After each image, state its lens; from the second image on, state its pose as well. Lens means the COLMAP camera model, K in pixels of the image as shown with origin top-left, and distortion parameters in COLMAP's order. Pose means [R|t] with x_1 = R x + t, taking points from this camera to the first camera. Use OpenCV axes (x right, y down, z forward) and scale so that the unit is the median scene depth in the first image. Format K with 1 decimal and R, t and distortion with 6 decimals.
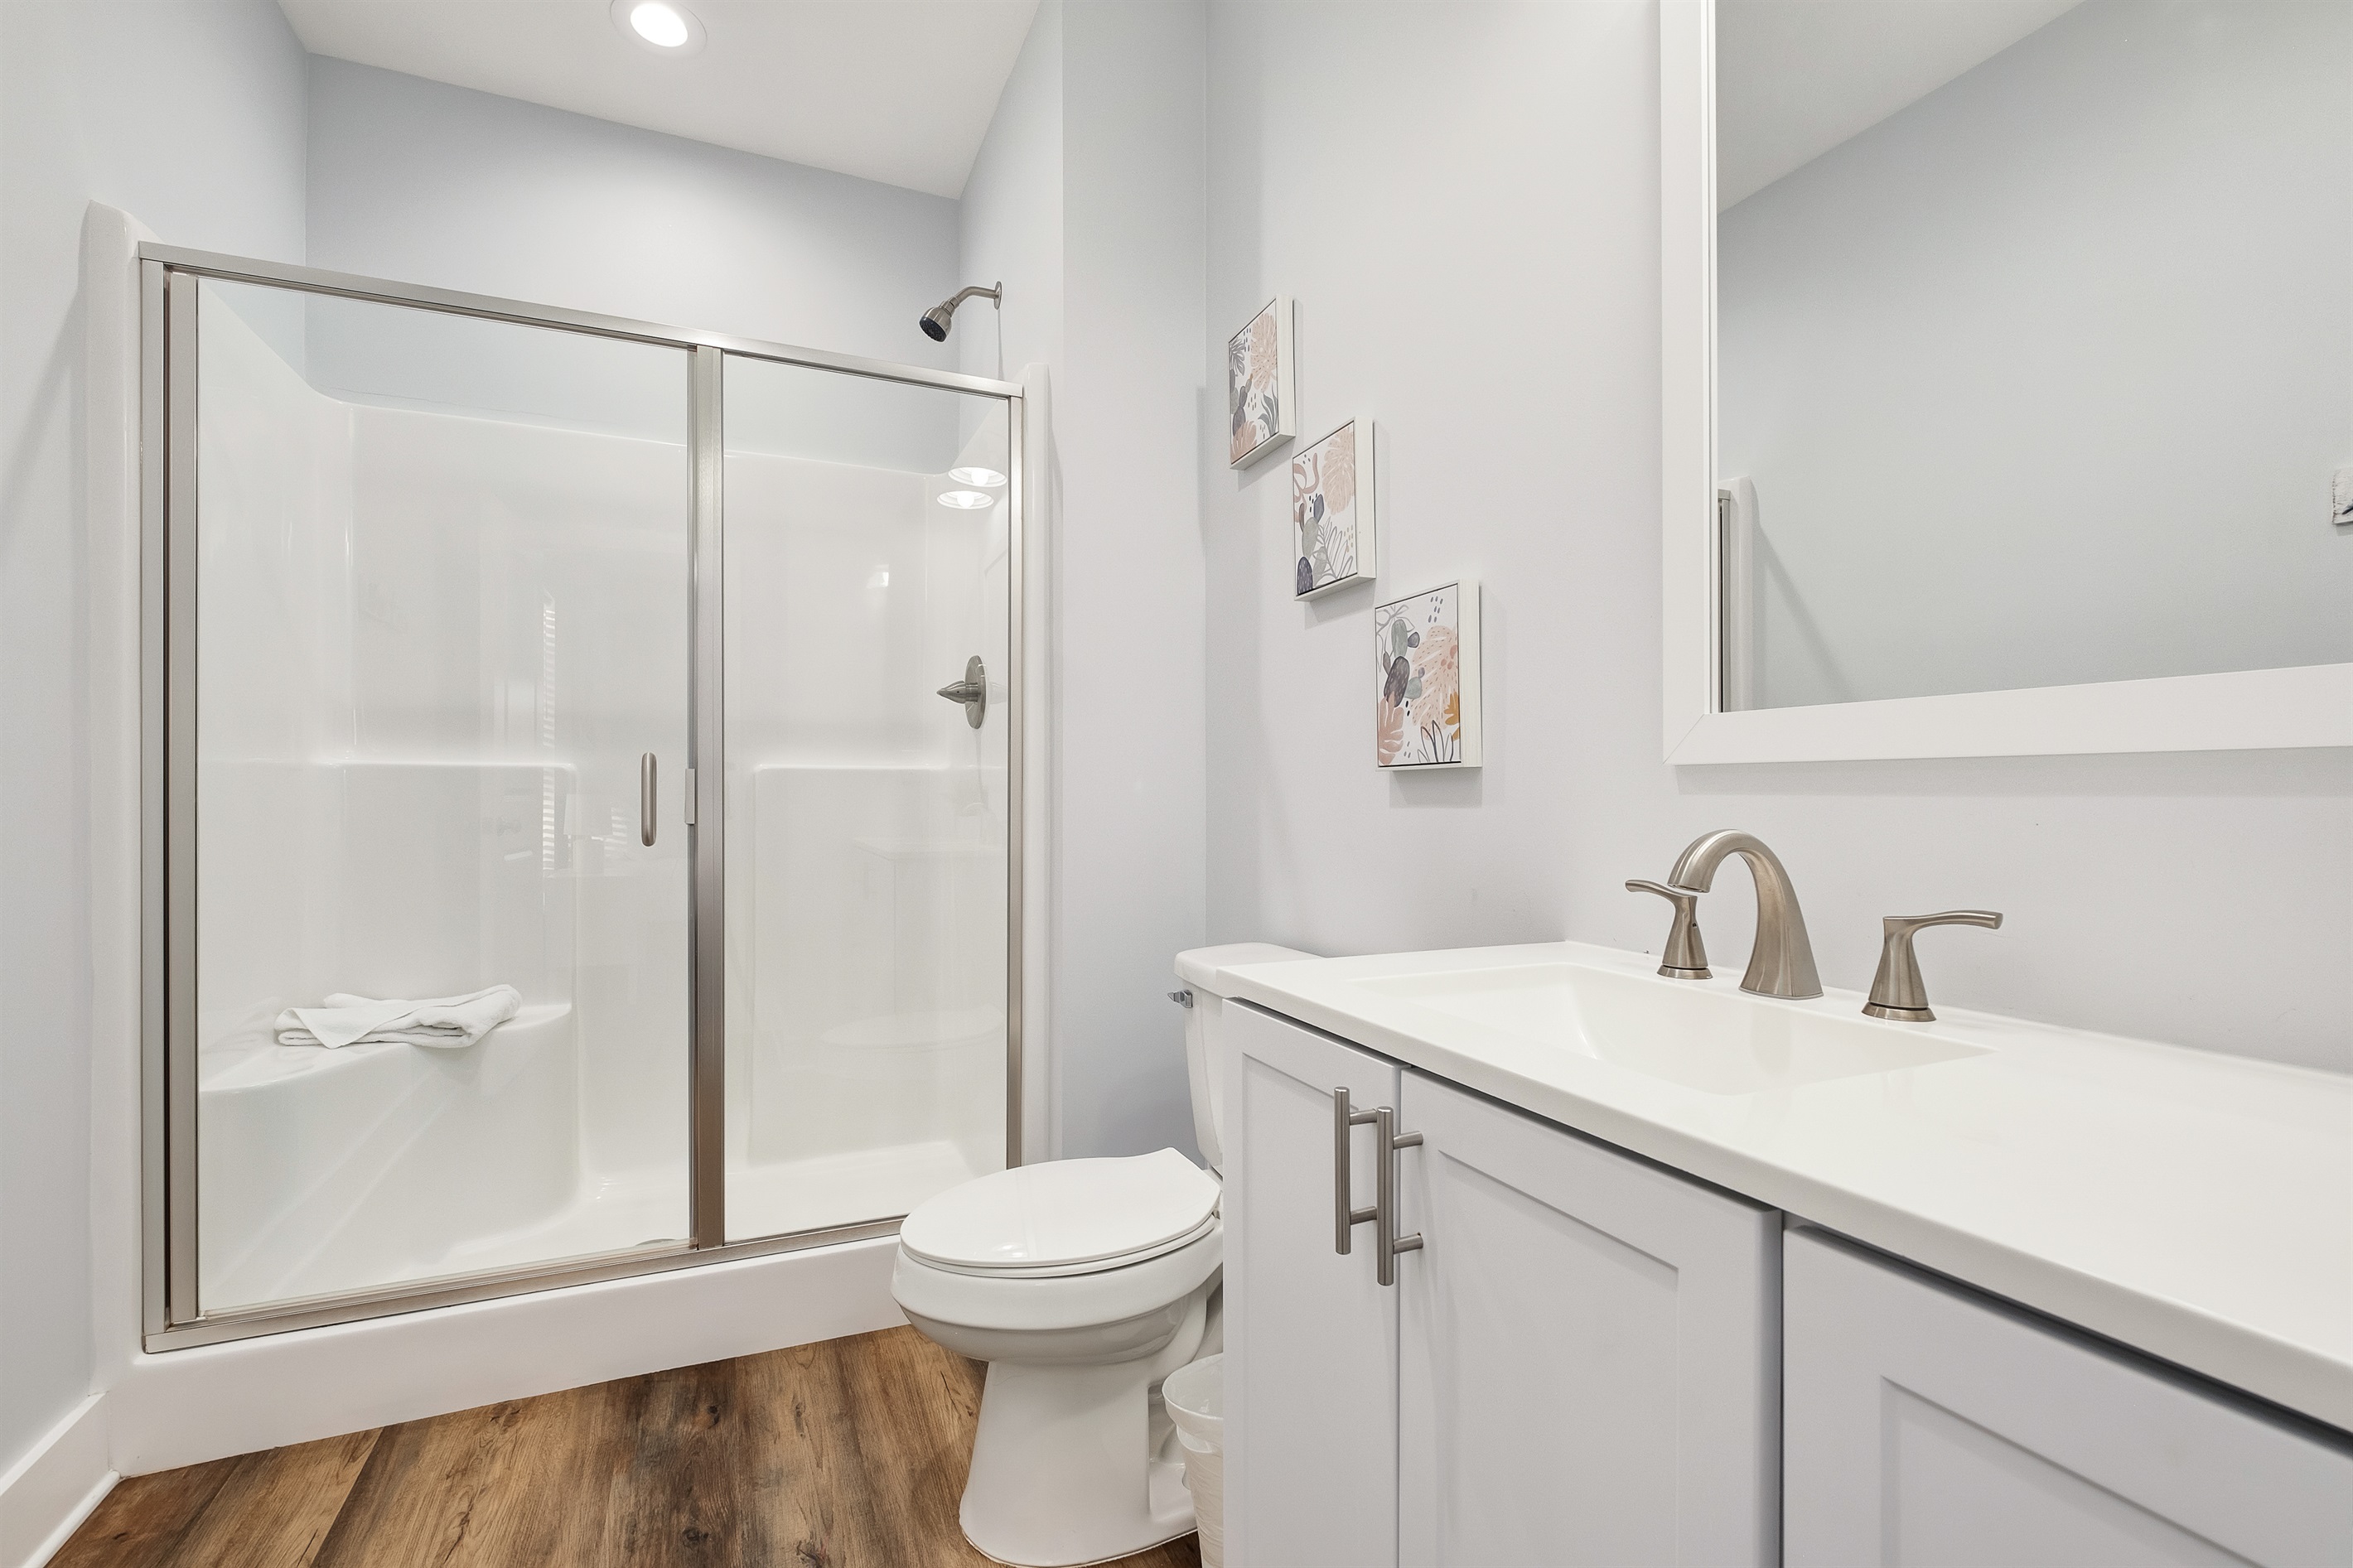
lens RADIAL K [[1049.1, 0, 1151.3], [0, 1049.1, 761.9], [0, 0, 1]] dist [-0.002770, -0.000104]
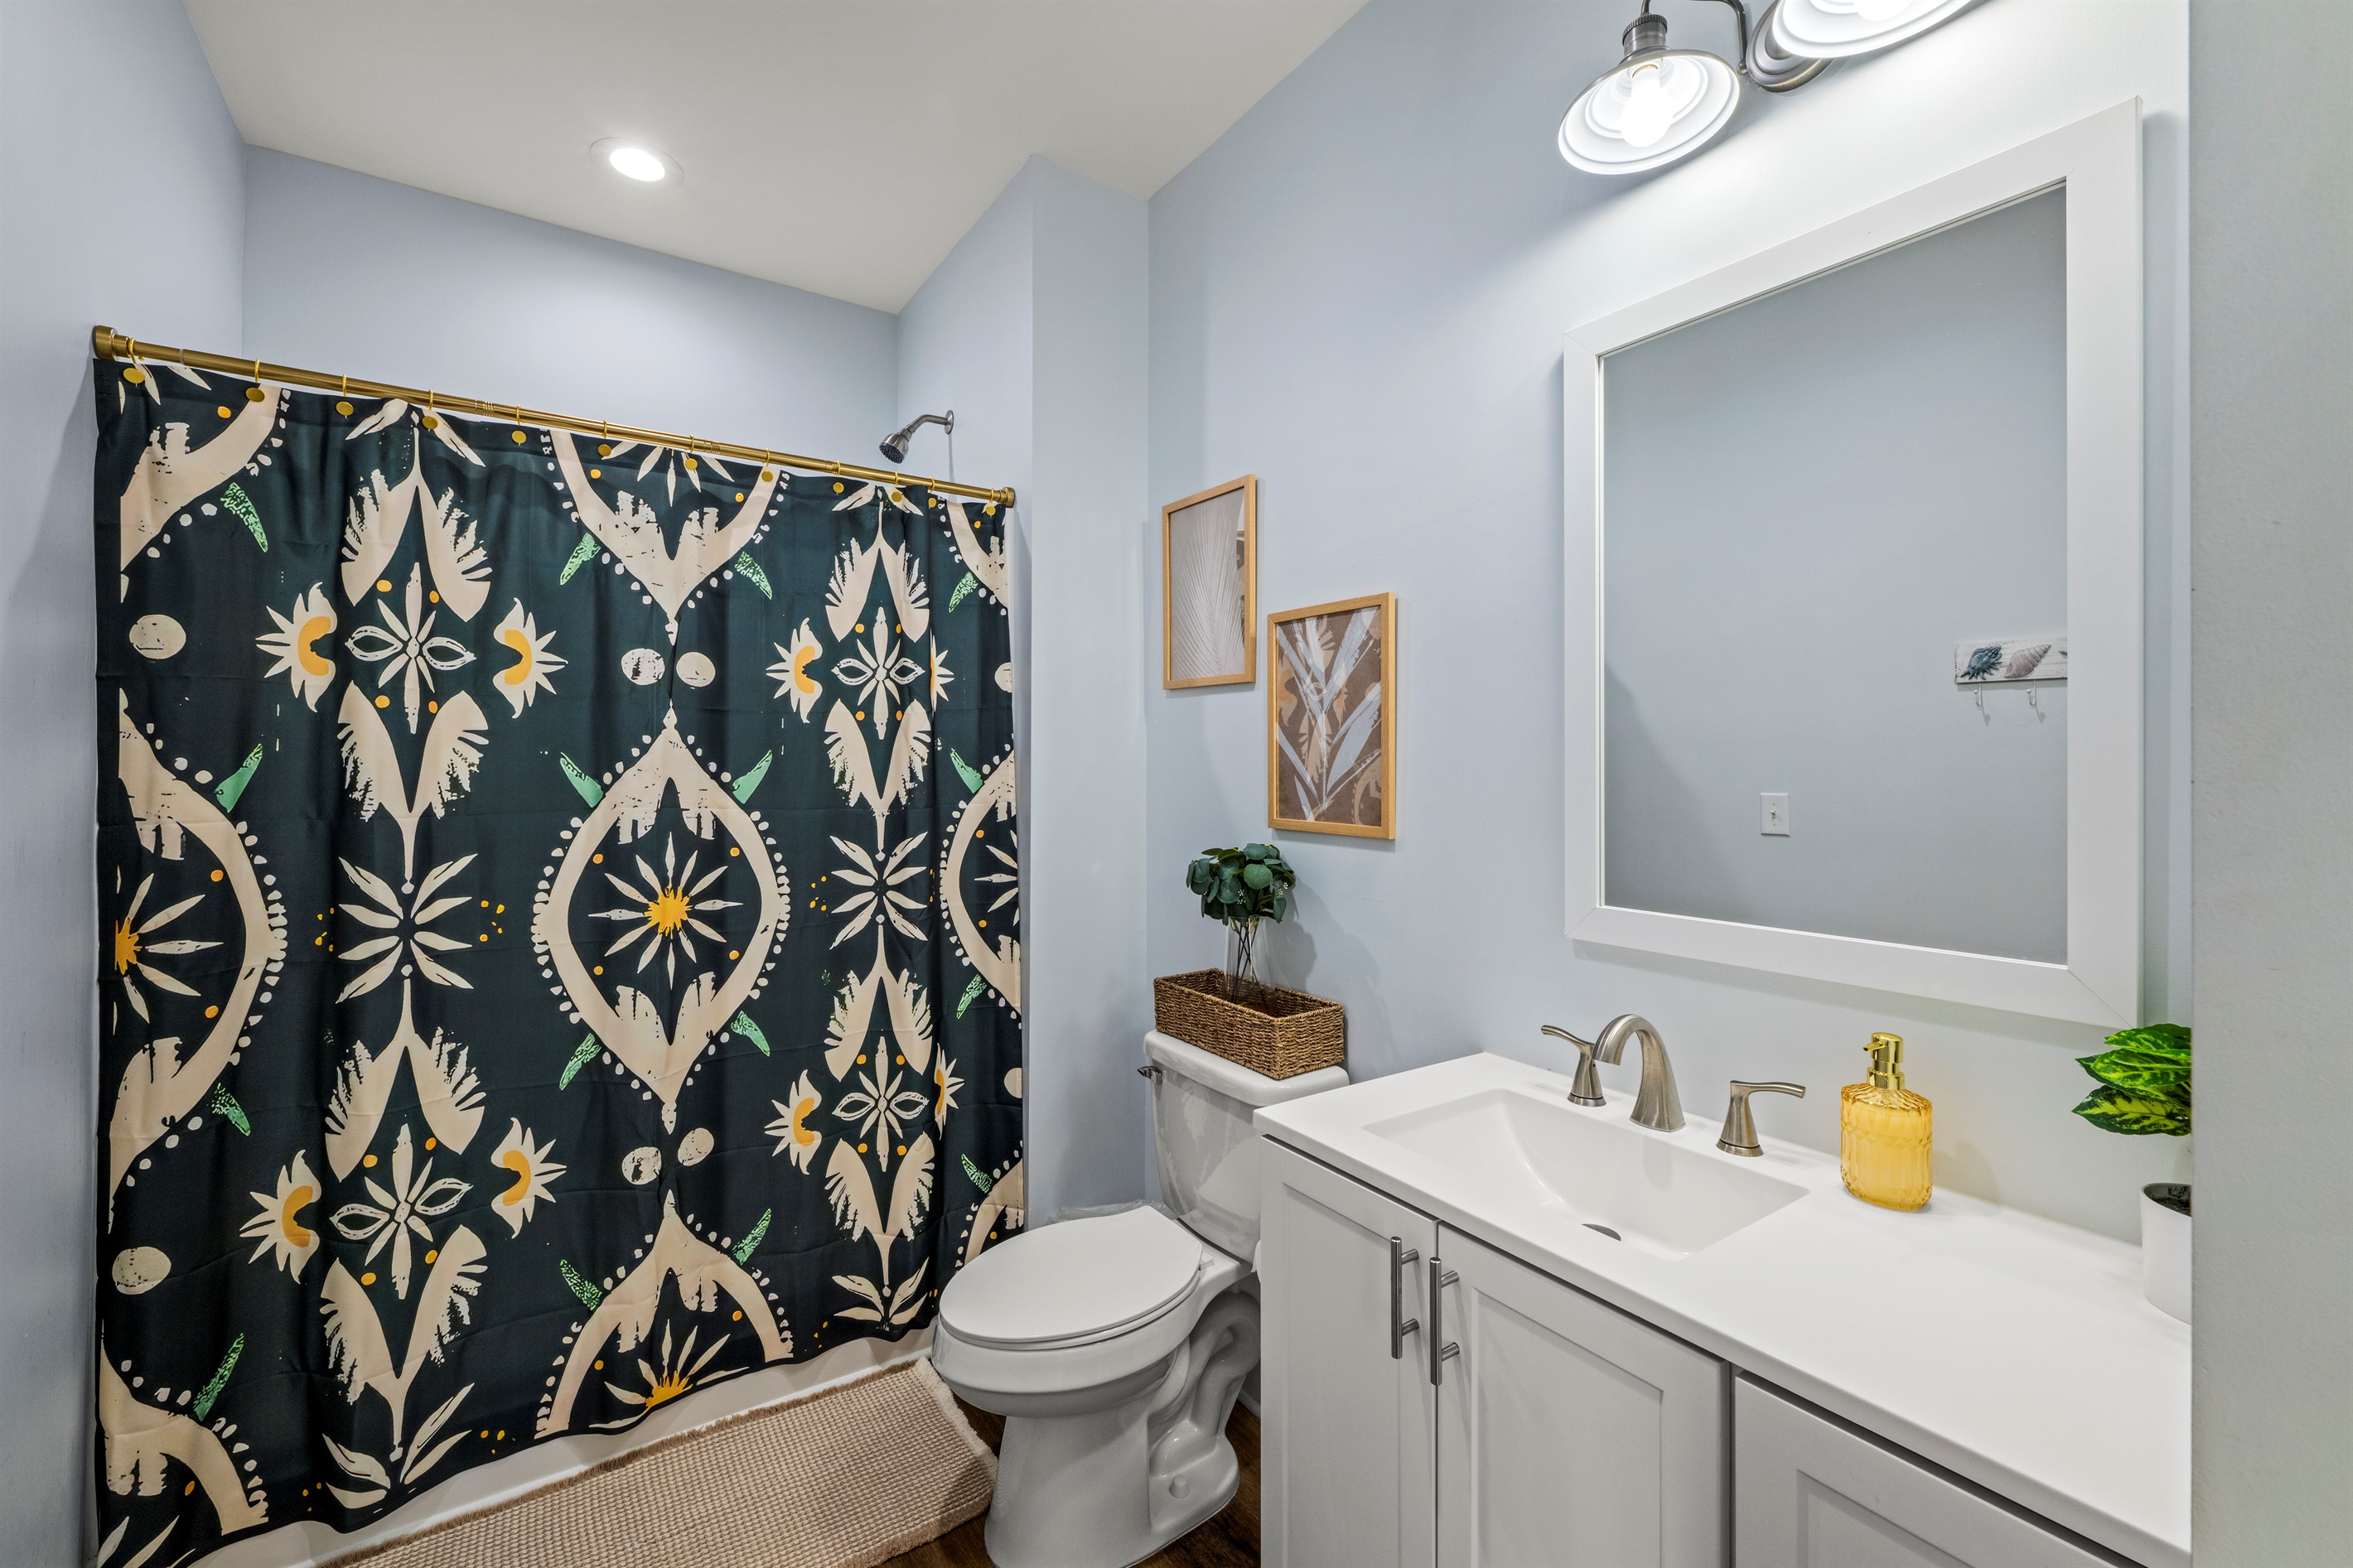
lens RADIAL K [[944.6, 0, 1191.1], [0, 944.6, 771.1], [0, 0, 1]] dist [-0.002992, -0.000565]
pose [[0.984484, 0.002841, 0.175450, -0.308466], [-0.001885, 0.999982, -0.005612, -0.303906], [-0.175463, 0.005194, 0.984472, -0.198294]]
